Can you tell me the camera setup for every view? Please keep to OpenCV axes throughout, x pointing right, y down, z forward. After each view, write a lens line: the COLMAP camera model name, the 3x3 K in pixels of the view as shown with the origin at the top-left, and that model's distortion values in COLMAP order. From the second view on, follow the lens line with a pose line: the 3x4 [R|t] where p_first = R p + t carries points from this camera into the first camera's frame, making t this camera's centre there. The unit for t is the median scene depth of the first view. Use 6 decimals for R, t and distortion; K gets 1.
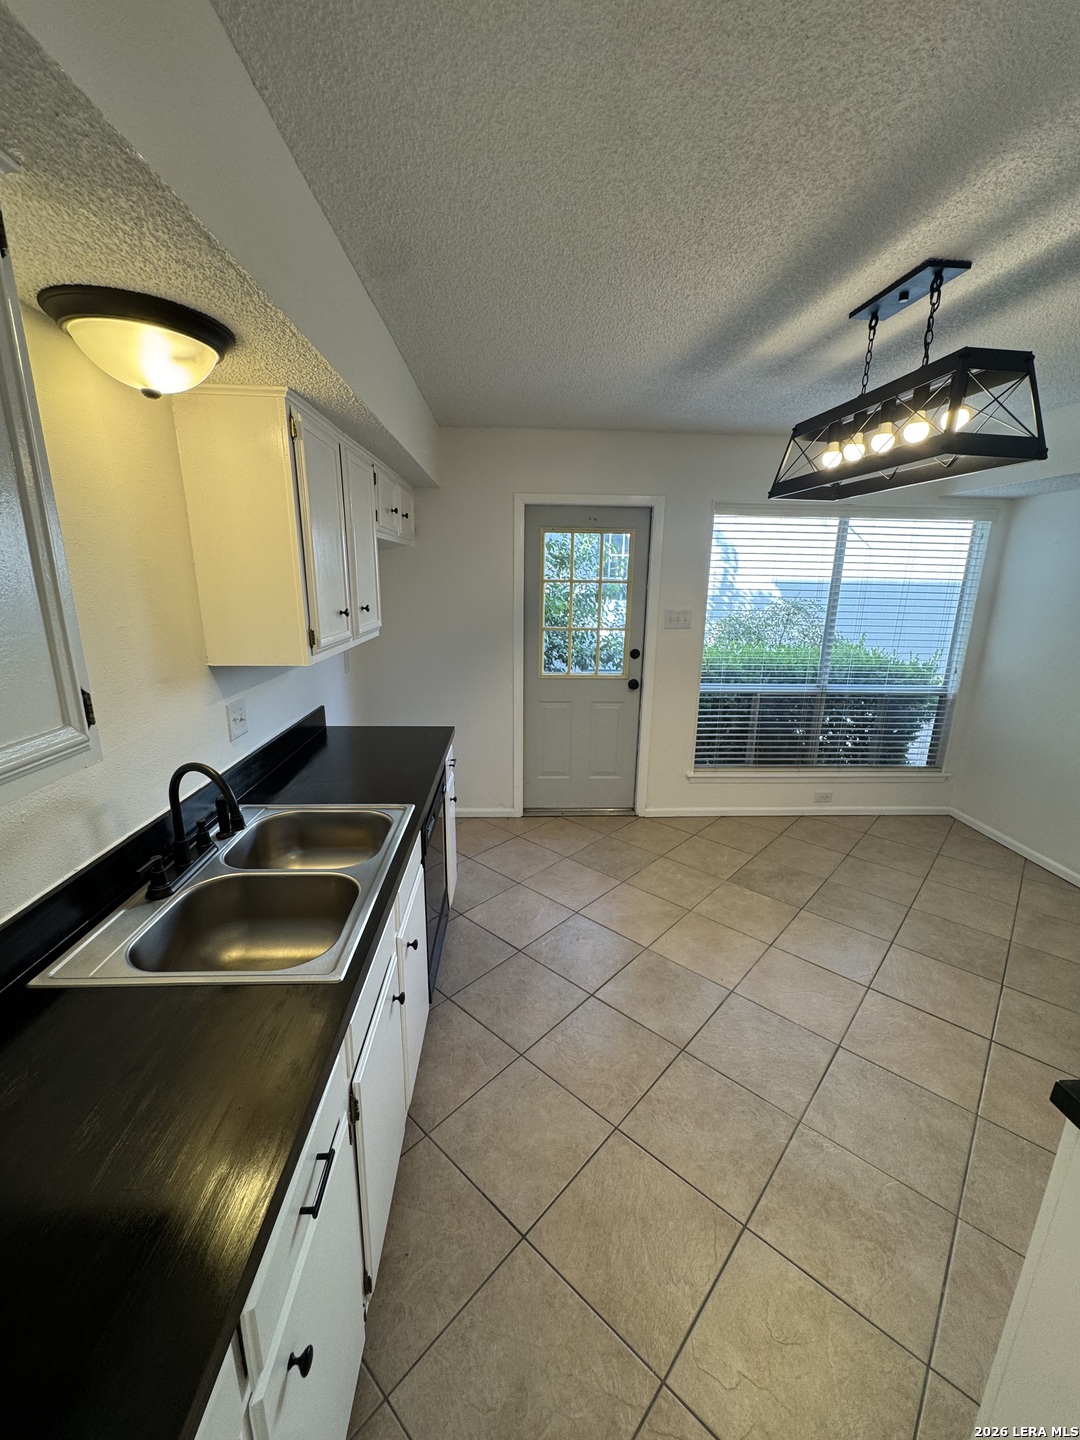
lens RADIAL K [[574.4, 0, 544.0], [0, 574.4, 718.4], [0, 0, 1]] dist [-0.004123, 0.000294]
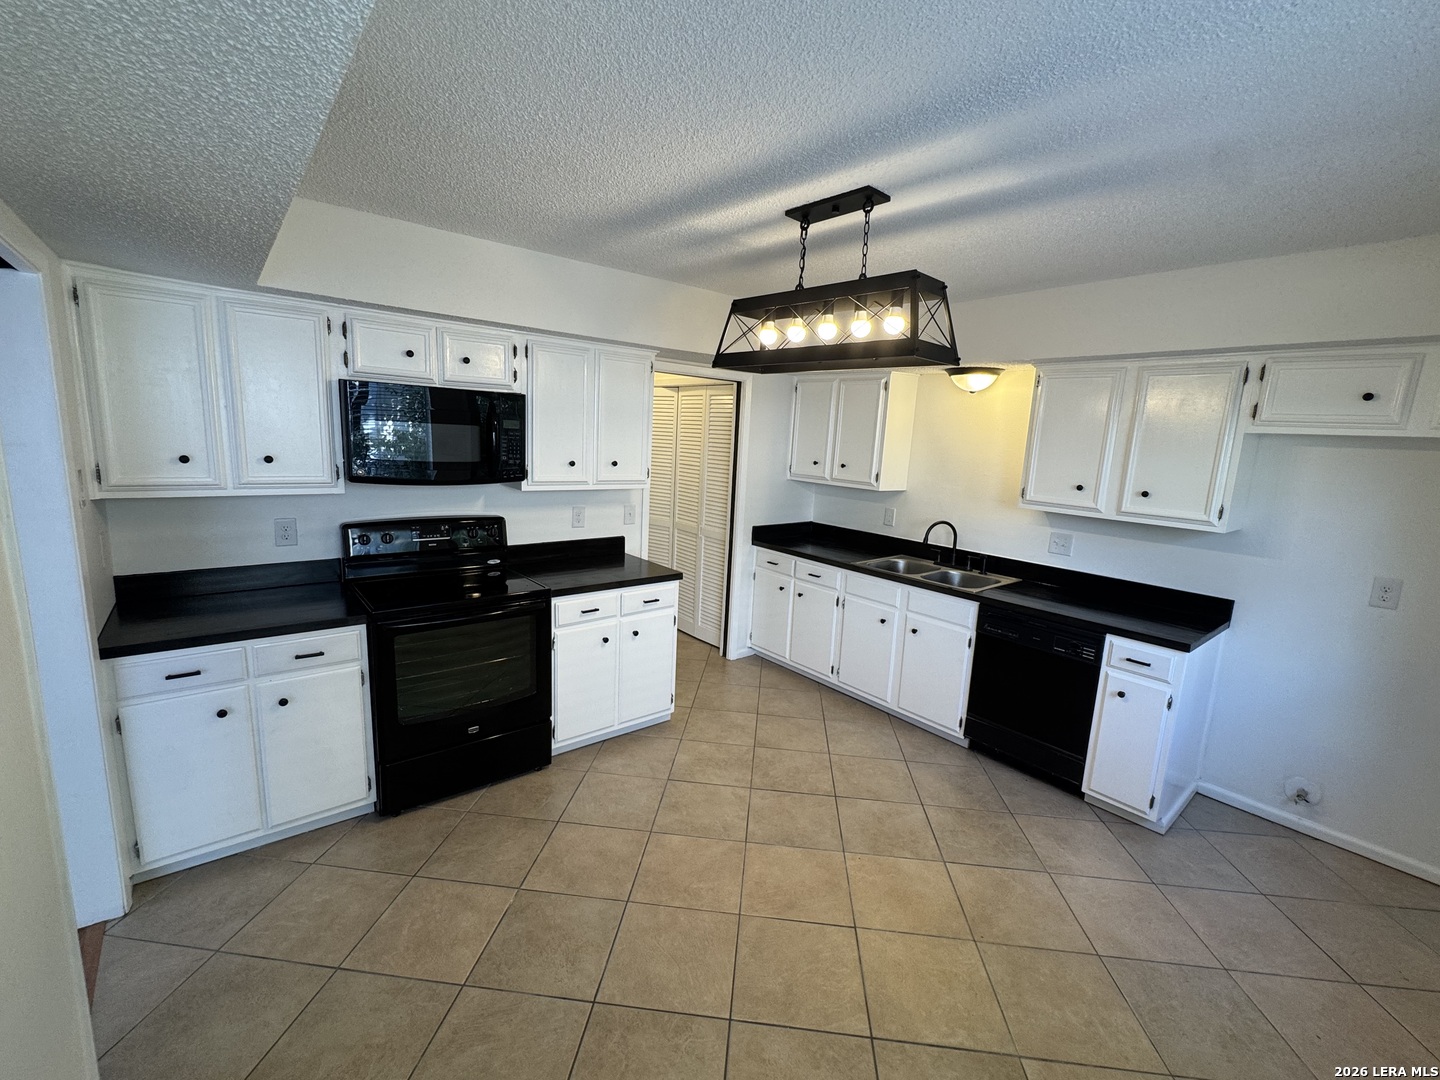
lens RADIAL K [[622.5, 0, 721.9], [0, 622.5, 540.4], [0, 0, 1]] dist [-0.003275, 0.000213]
pose [[-0.799073, 0.054167, -0.598789, 0.886693], [-0.200434, 0.914962, 0.350244, -0.291902], [0.566841, 0.399888, -0.720265, 1.137202]]
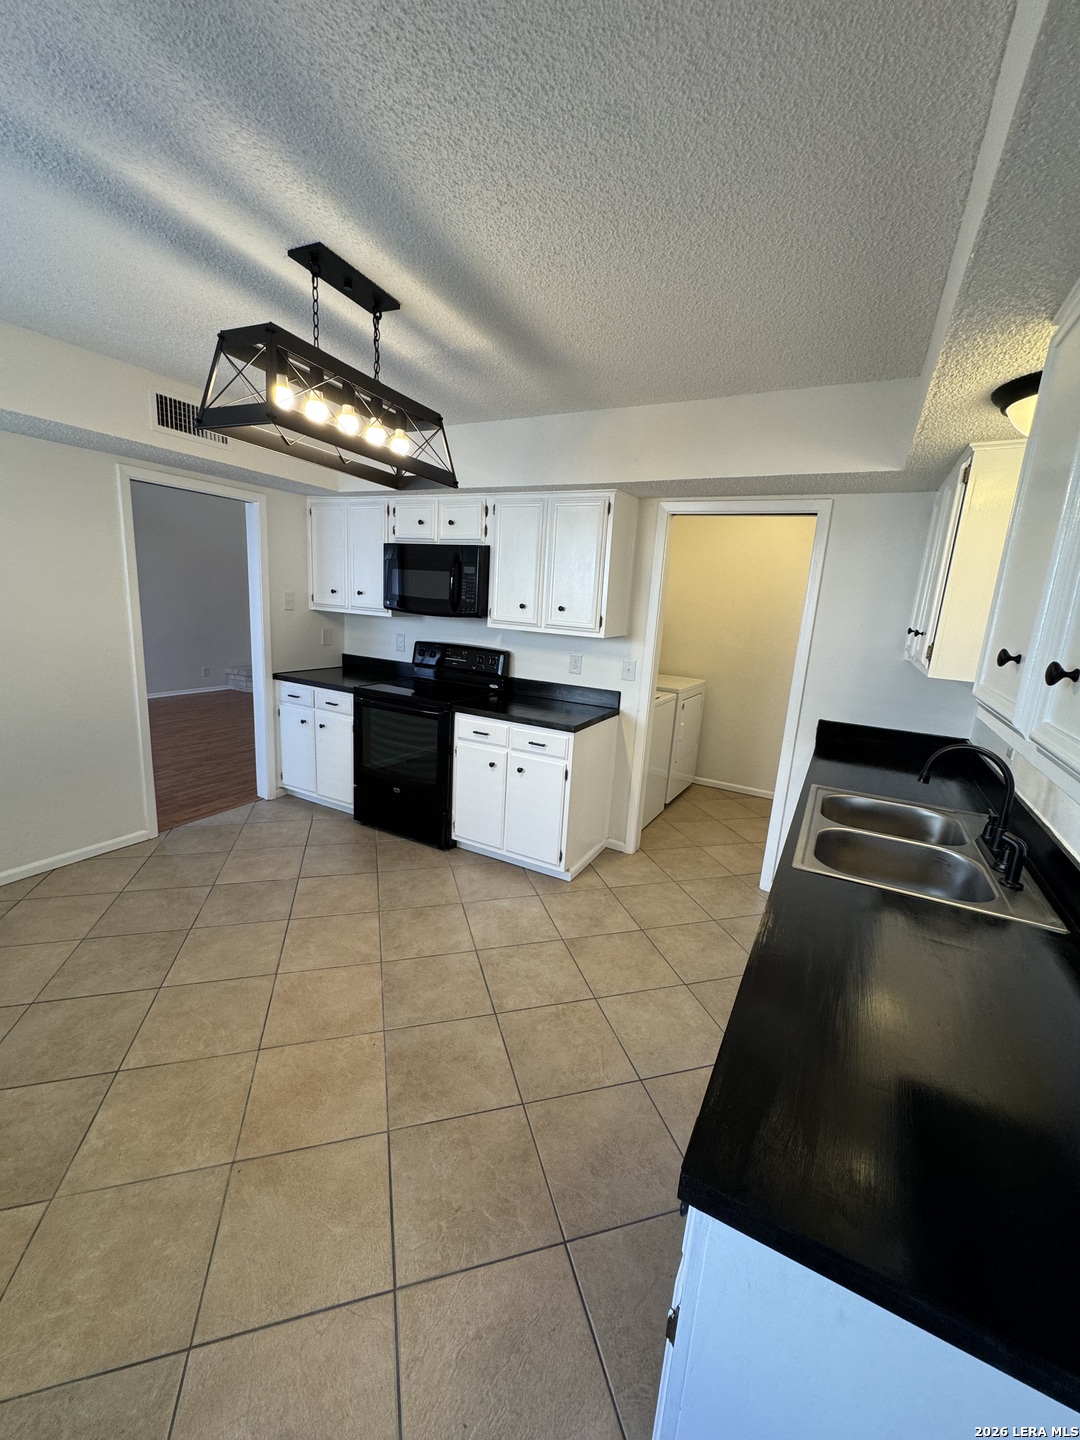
lens RADIAL K [[574.4, 0, 543.2], [0, 574.4, 719.9], [0, 0, 1]] dist [-0.004123, 0.000294]
pose [[-0.855199, -0.168656, 0.490092, -0.180452], [0.057157, 0.909120, 0.412594, -0.238571], [-0.515139, 0.380862, -0.767838, 1.071397]]
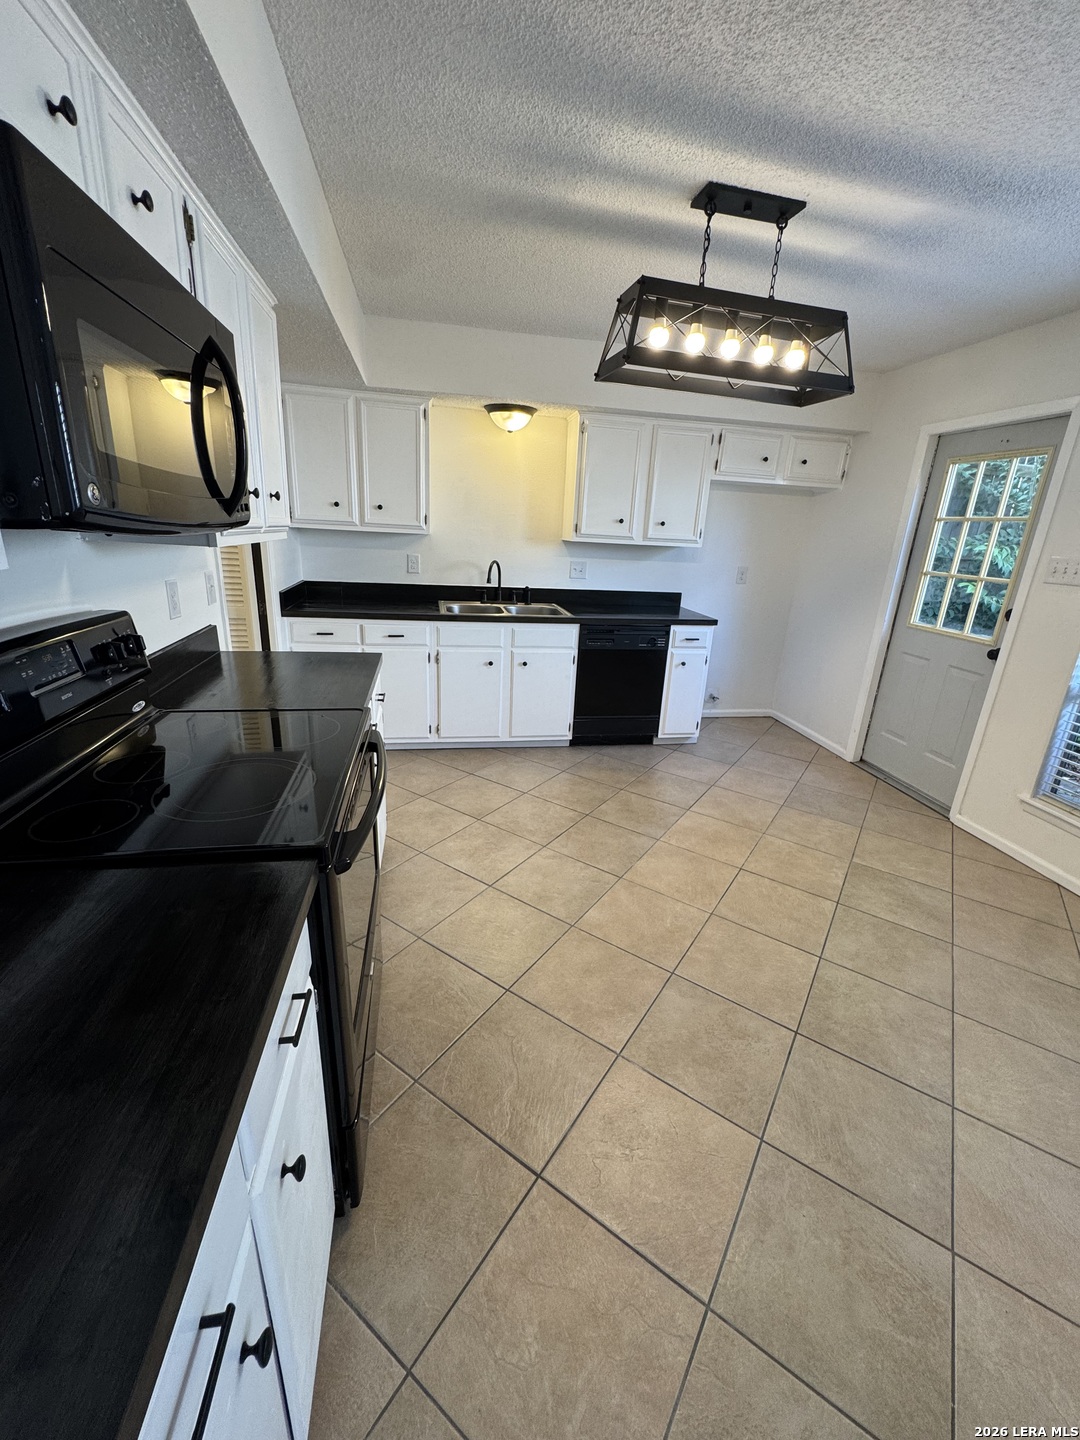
lens RADIAL K [[574.4, 0, 542.7], [0, 574.4, 718.1], [0, 0, 1]] dist [-0.004123, 0.000294]
pose [[0.138770, 0.311349, -0.940109, 1.063044], [-0.288414, 0.920850, 0.262397, -0.007919], [0.947397, 0.234727, 0.217584, 0.347237]]
